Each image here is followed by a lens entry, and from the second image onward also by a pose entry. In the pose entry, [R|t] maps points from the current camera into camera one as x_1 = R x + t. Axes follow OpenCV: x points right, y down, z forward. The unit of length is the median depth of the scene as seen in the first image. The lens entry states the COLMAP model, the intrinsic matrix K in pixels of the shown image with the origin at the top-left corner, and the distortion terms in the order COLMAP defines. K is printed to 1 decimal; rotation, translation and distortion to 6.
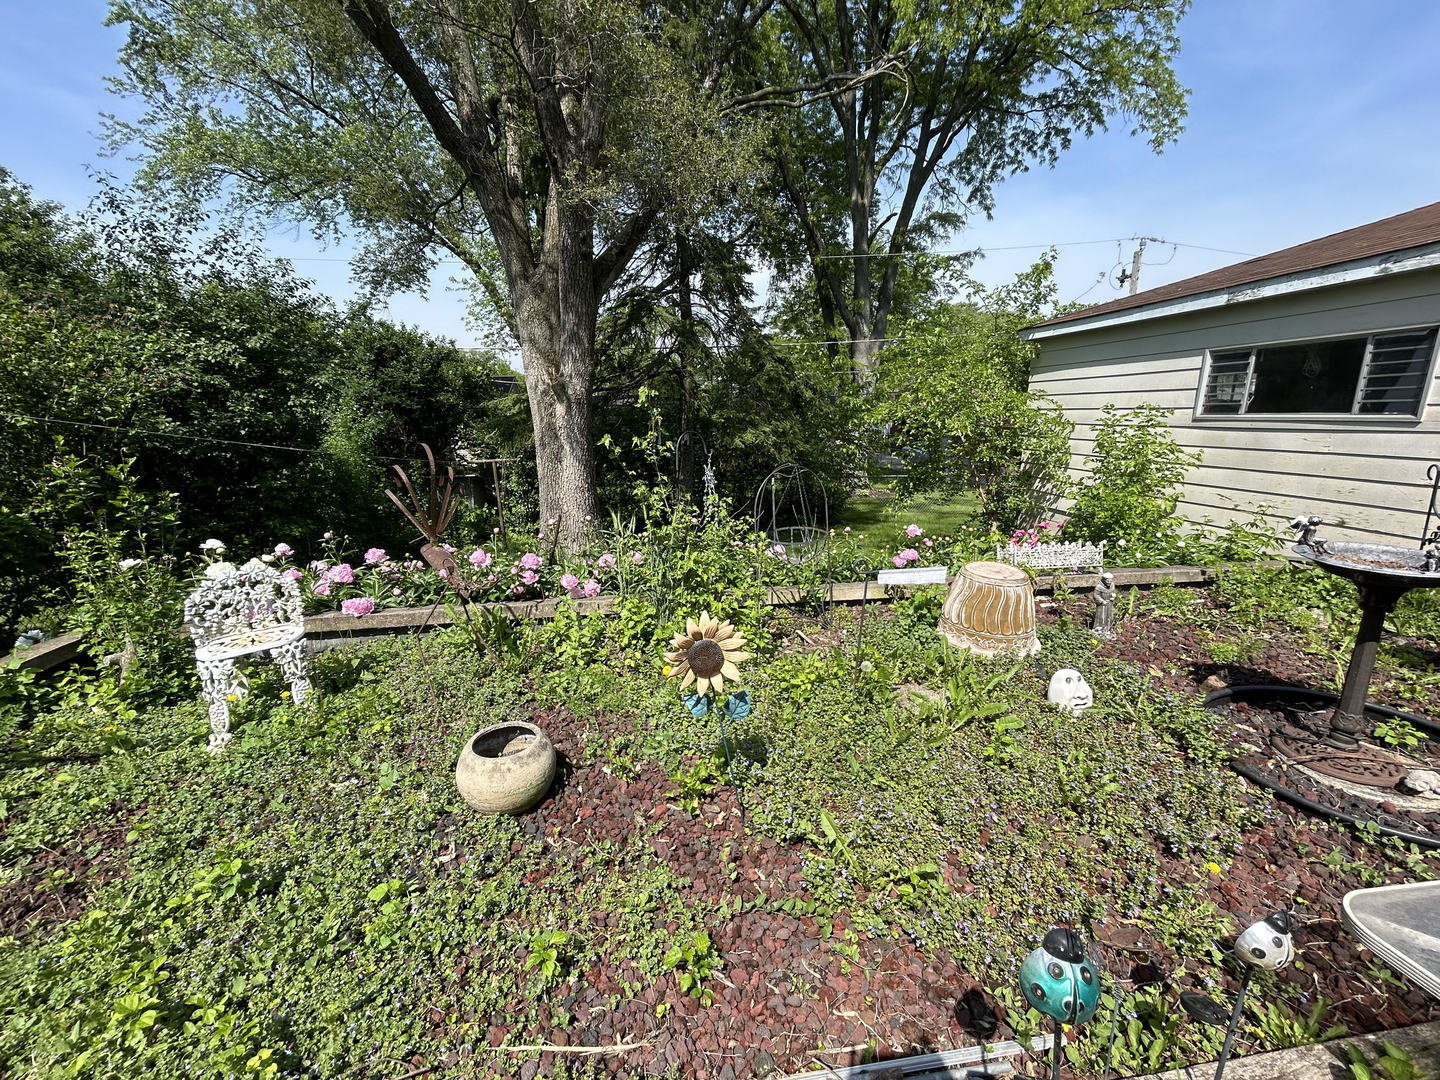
lens RADIAL K [[582.0, 0, 720.0], [0, 582.0, 540.0], [0, 0, 1]] dist [0.002772, -0.000181]
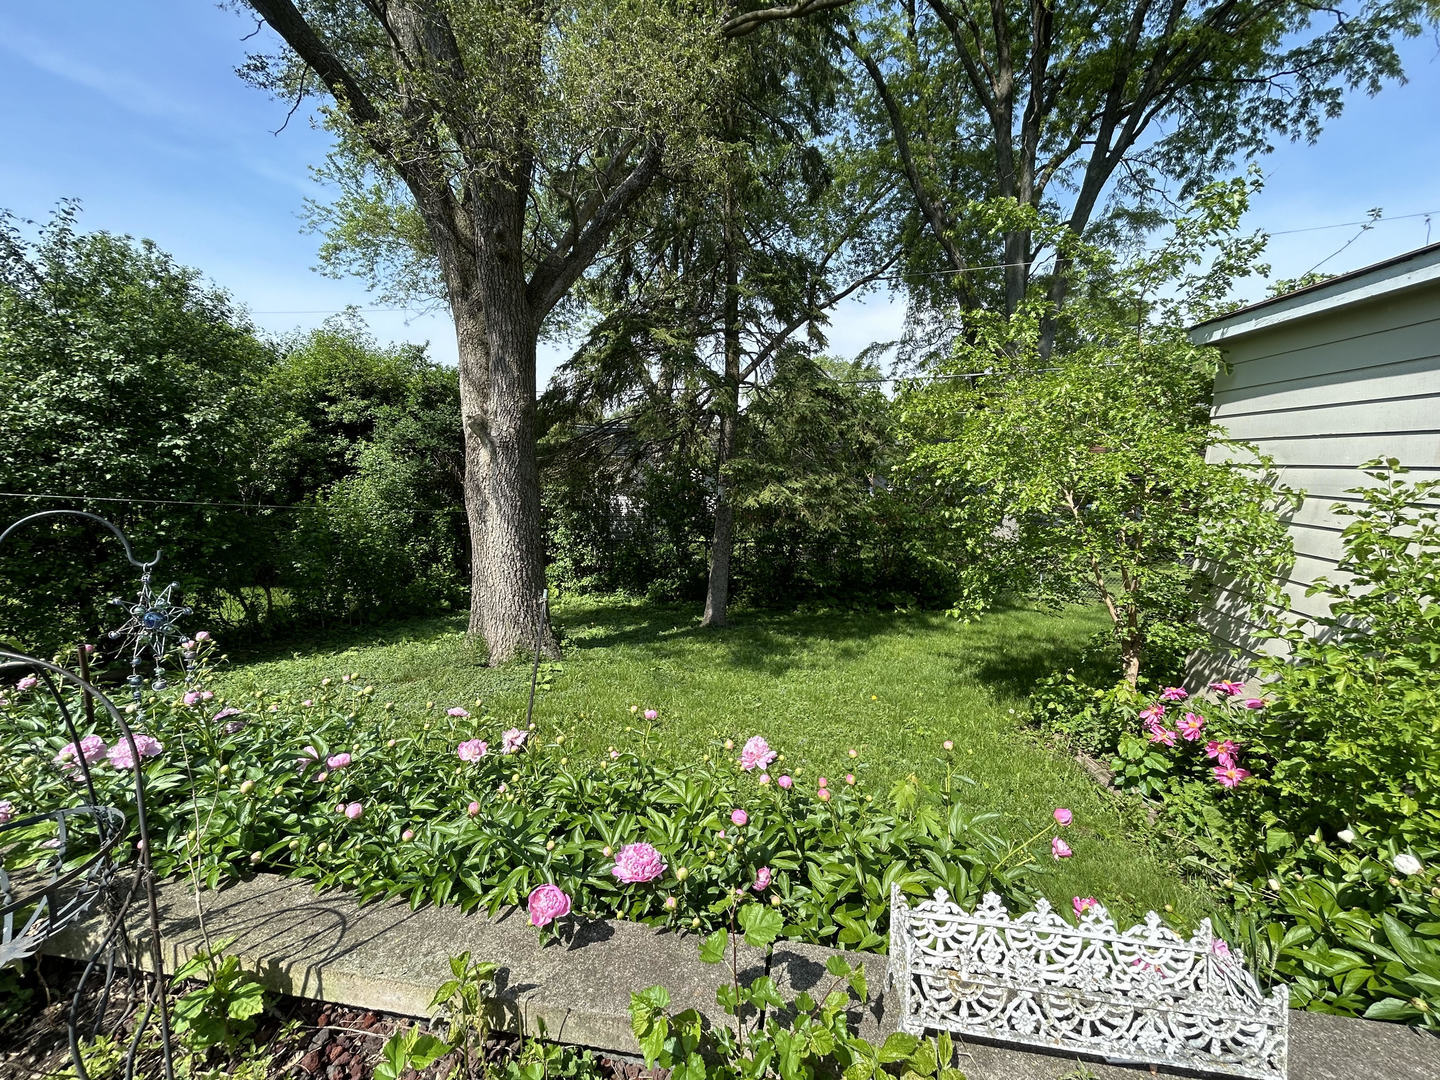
lens RADIAL K [[584.5, 0, 720.0], [0, 584.5, 540.0], [0, 0, 1]] dist [-0.002617, 0.000173]
pose [[0.956947, 0.051962, -0.285575, 0.089956], [-0.073527, 0.995152, -0.065315, -0.029955], [0.280796, 0.083501, 0.956128, 0.125173]]
